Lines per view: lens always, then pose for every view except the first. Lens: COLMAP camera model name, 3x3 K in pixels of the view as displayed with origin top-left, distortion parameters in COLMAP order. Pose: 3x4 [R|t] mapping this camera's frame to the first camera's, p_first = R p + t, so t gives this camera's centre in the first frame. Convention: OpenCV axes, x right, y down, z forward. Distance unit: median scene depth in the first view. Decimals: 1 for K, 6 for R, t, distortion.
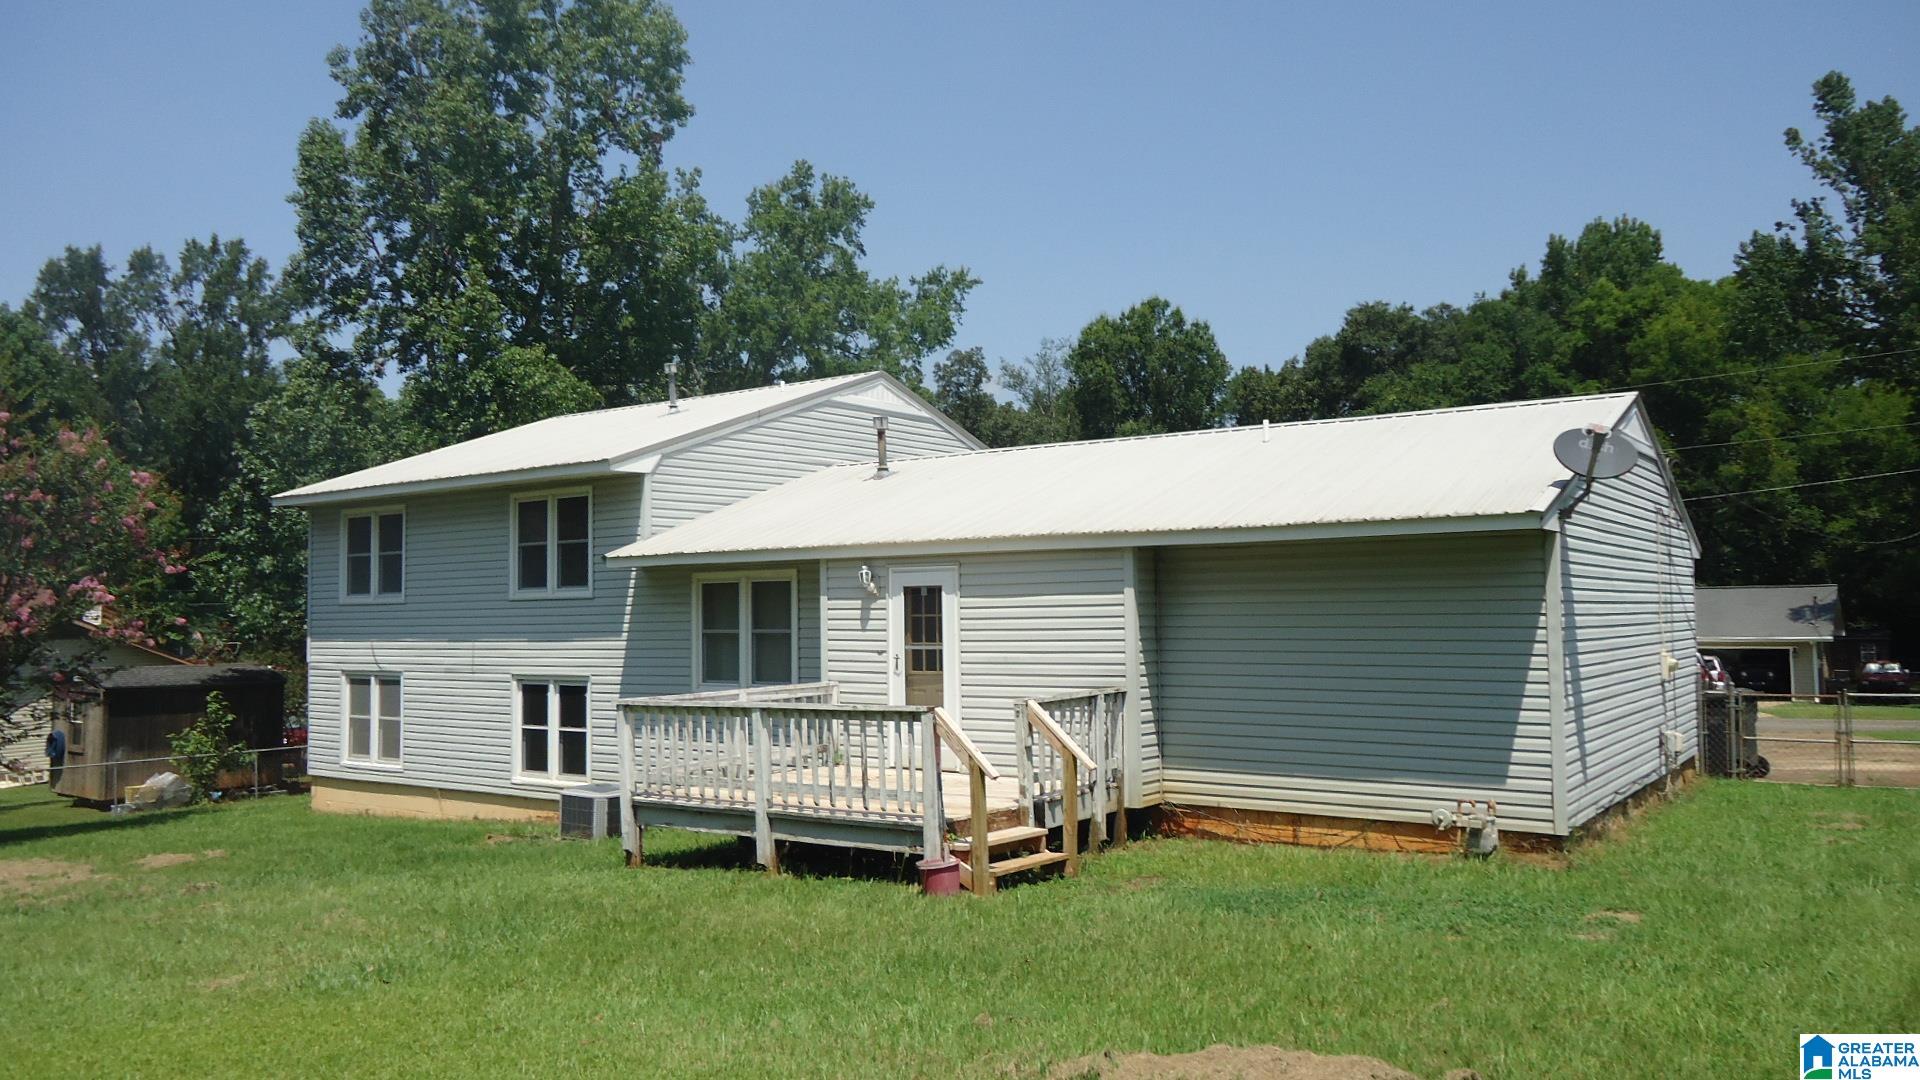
lens RADIAL K [[1379.0, 0, 968.4], [0, 1379.0, 543.4], [0, 0, 1]] dist [-0.033042, 0.043324]
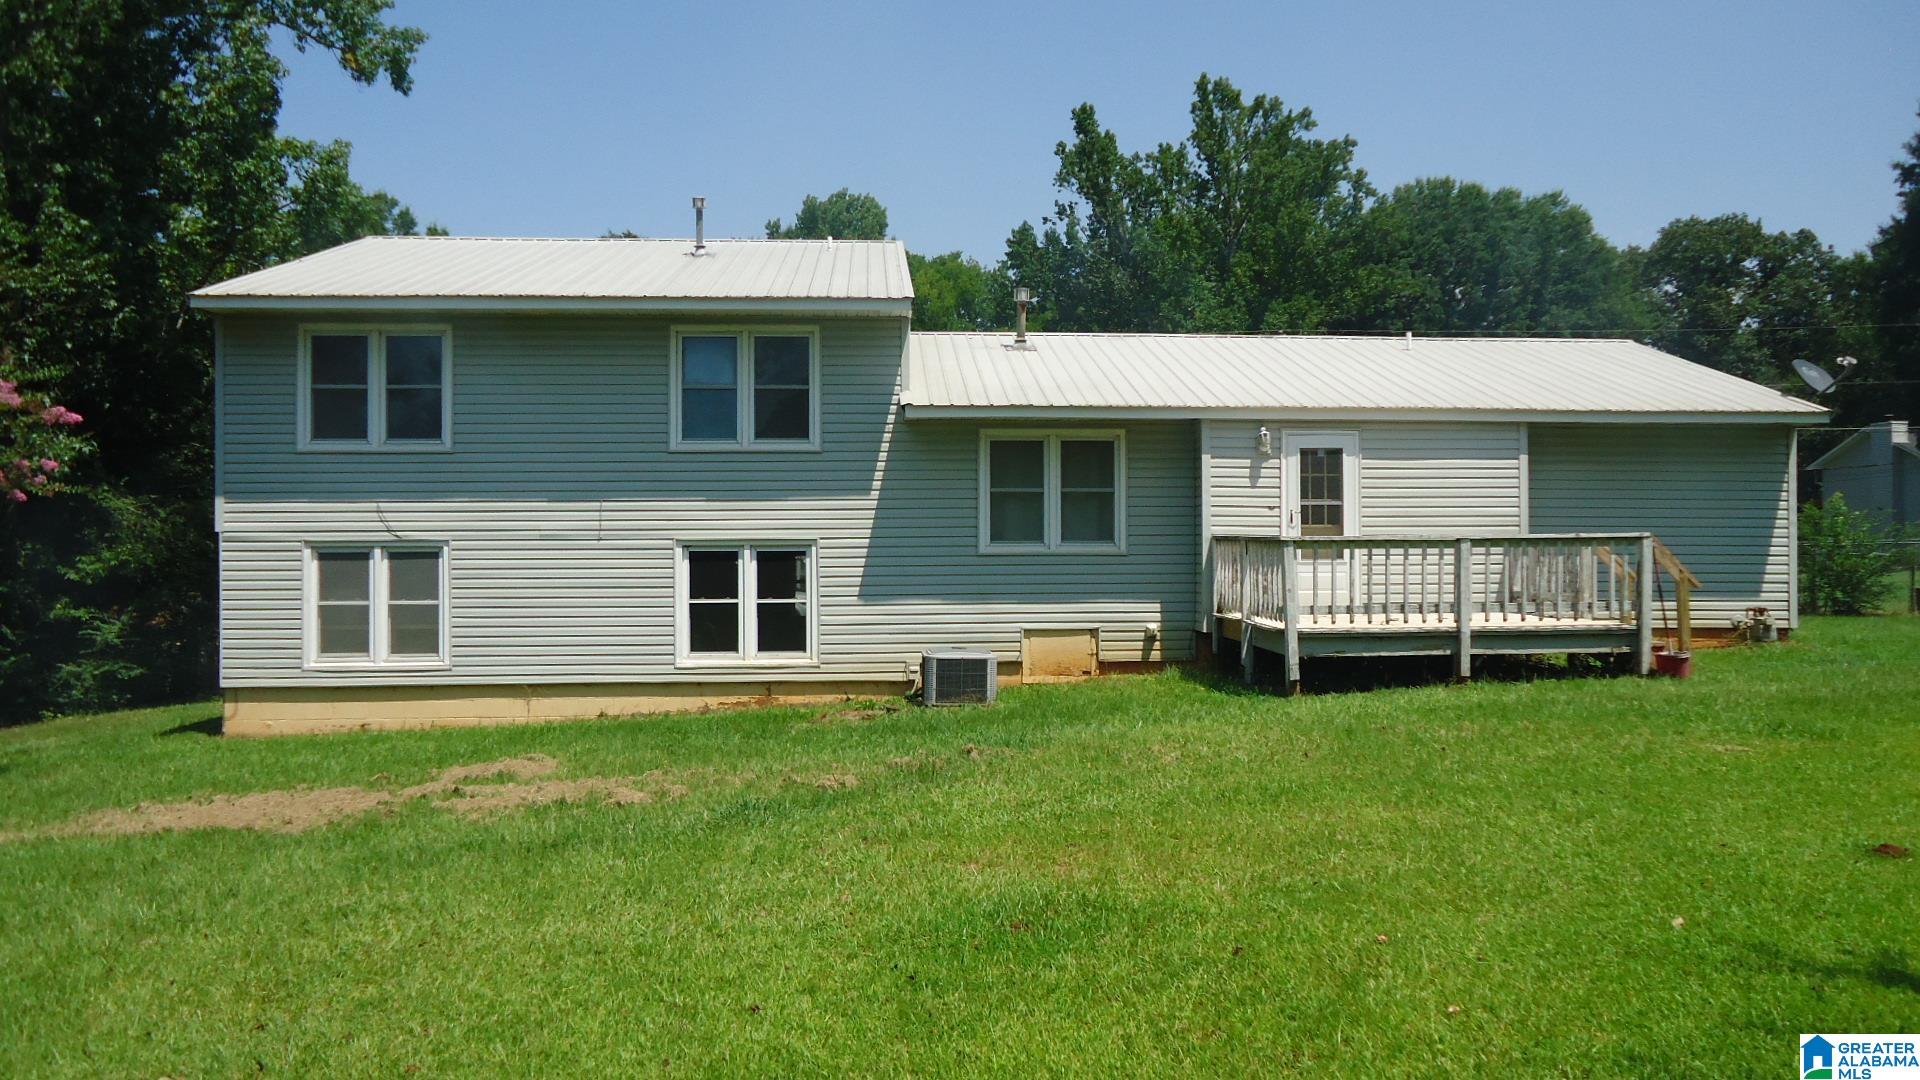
lens RADIAL K [[1379.0, 0, 968.4], [0, 1379.0, 543.4], [0, 0, 1]] dist [-0.033042, 0.043324]
pose [[0.782757, 0.011251, 0.622225, -0.735029], [-0.039504, 0.998718, 0.031637, 0.065001], [-0.621072, -0.049344, 0.782199, 0.232506]]
